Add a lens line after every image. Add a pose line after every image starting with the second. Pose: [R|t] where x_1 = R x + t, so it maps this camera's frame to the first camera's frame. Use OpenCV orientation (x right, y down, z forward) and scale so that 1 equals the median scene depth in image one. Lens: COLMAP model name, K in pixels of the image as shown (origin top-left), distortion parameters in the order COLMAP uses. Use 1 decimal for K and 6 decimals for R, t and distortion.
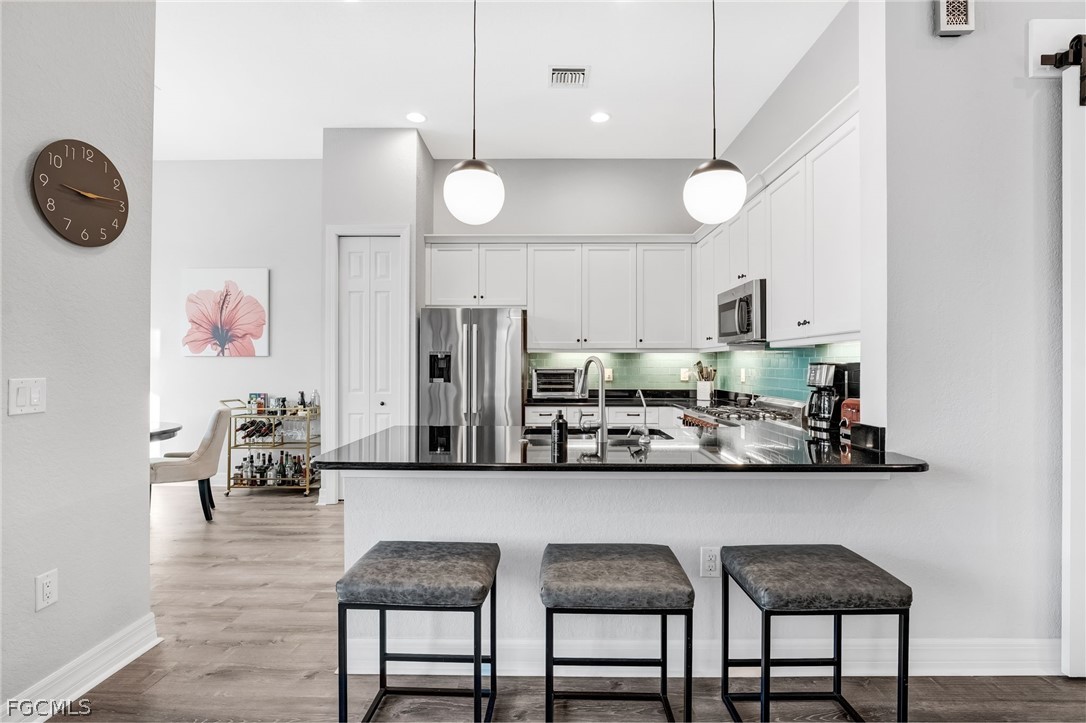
lens RADIAL K [[502.6, 0, 543.0], [0, 502.6, 361.5], [0, 0, 1]] dist [-0.019492, -0.000216]
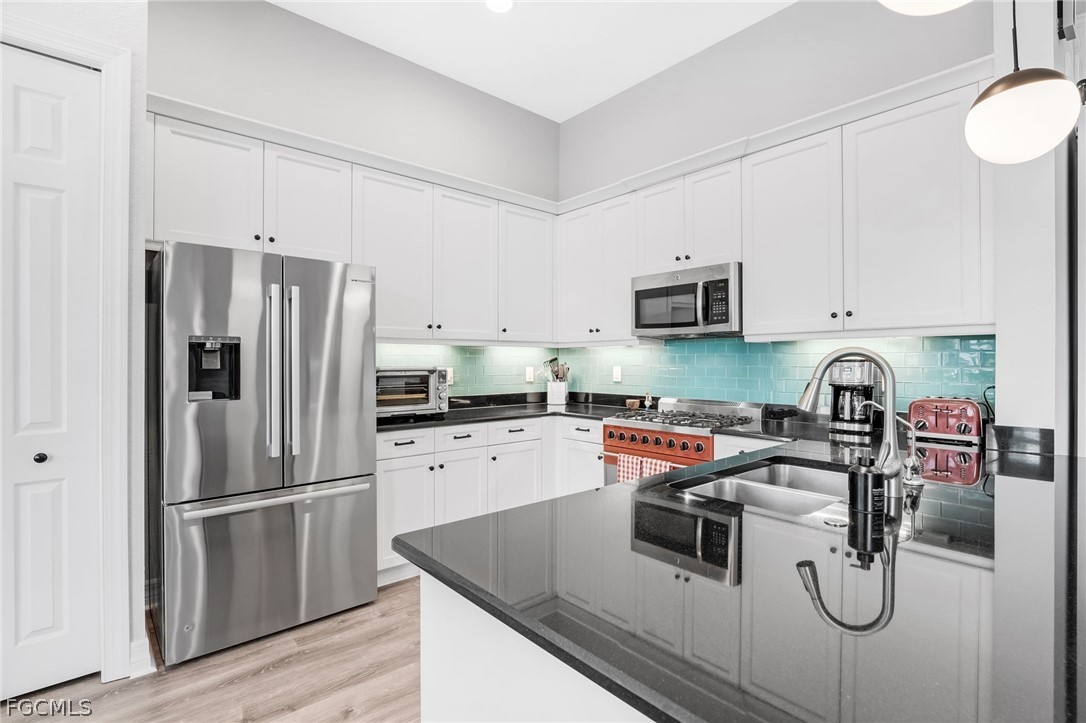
lens RADIAL K [[502.6, 0, 543.0], [0, 502.6, 361.5], [0, 0, 1]] dist [-0.019492, -0.000216]
pose [[0.746803, -0.001822, 0.665043, -0.266939], [-0.001271, 0.999991, 0.004166, 0.001985], [-0.665044, -0.003956, 0.746793, 0.402388]]
